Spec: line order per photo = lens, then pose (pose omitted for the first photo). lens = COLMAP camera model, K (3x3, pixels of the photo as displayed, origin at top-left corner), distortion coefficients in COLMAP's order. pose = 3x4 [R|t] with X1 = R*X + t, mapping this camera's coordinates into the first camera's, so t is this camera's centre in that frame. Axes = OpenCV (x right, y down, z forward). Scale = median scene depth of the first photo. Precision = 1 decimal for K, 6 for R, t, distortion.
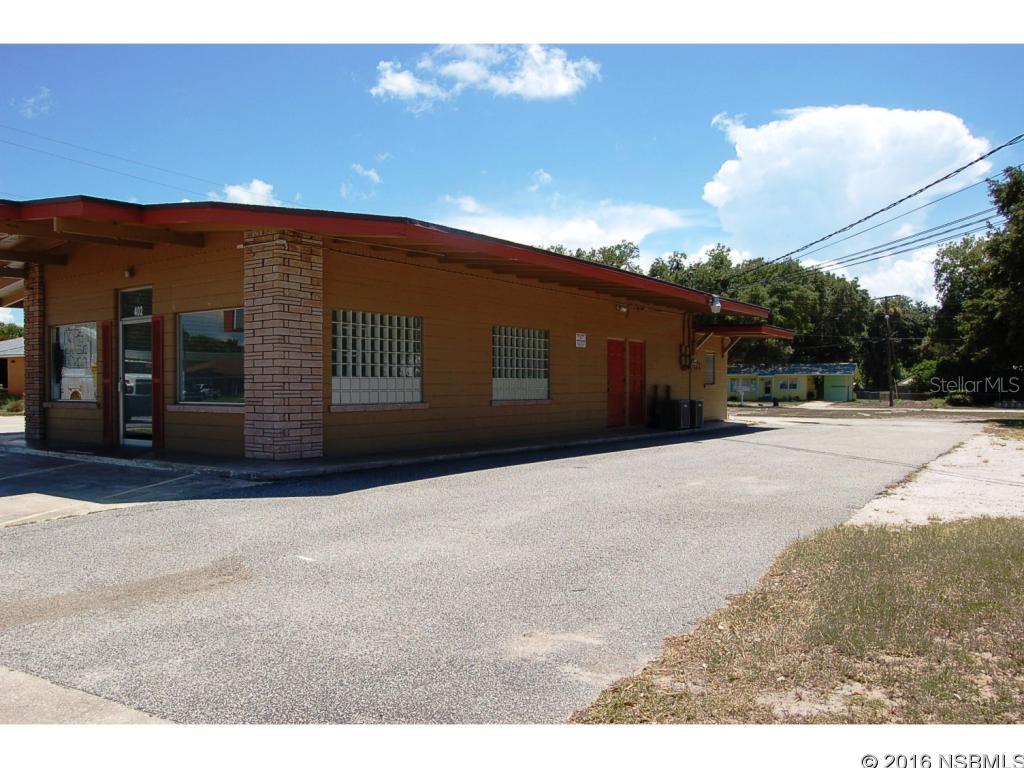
lens RADIAL K [[805.3, 0, 509.6], [0, 805.3, 380.4], [0, 0, 1]] dist [-0.090503, 0.024942]
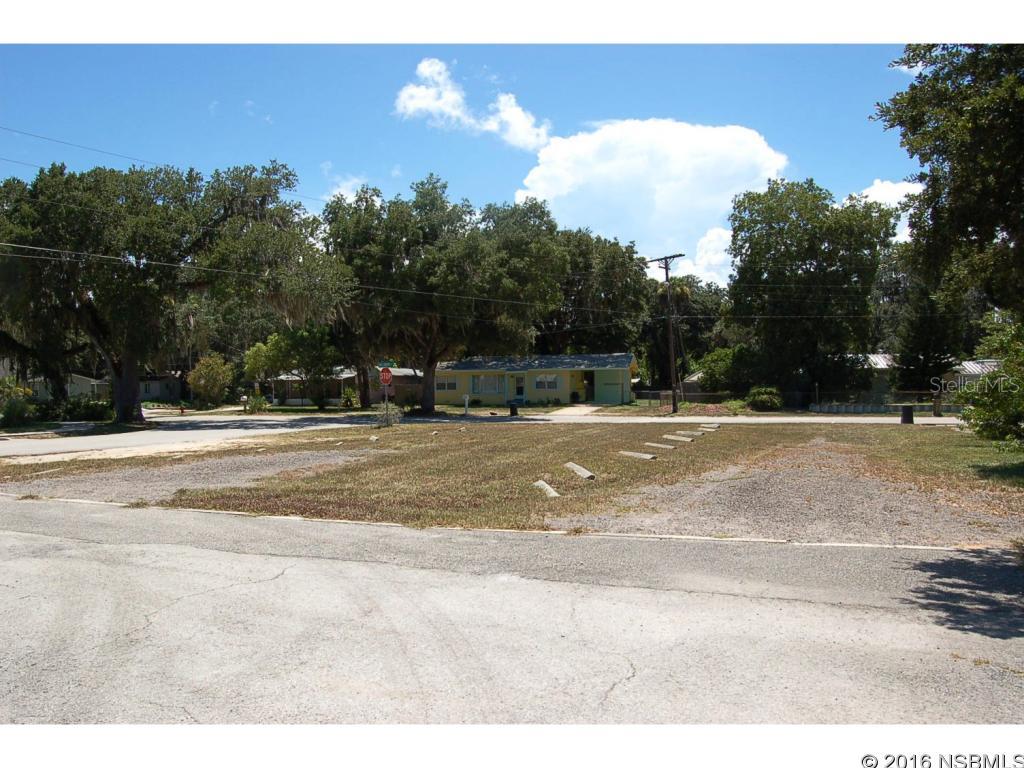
lens RADIAL K [[805.3, 0, 512.6], [0, 805.3, 384.6], [0, 0, 1]] dist [-0.090503, 0.024942]
pose [[0.971482, -0.013745, 0.236715, 0.141111], [0.011868, 0.999886, 0.009354, -0.000571], [-0.236816, -0.006278, 0.971534, 0.274482]]
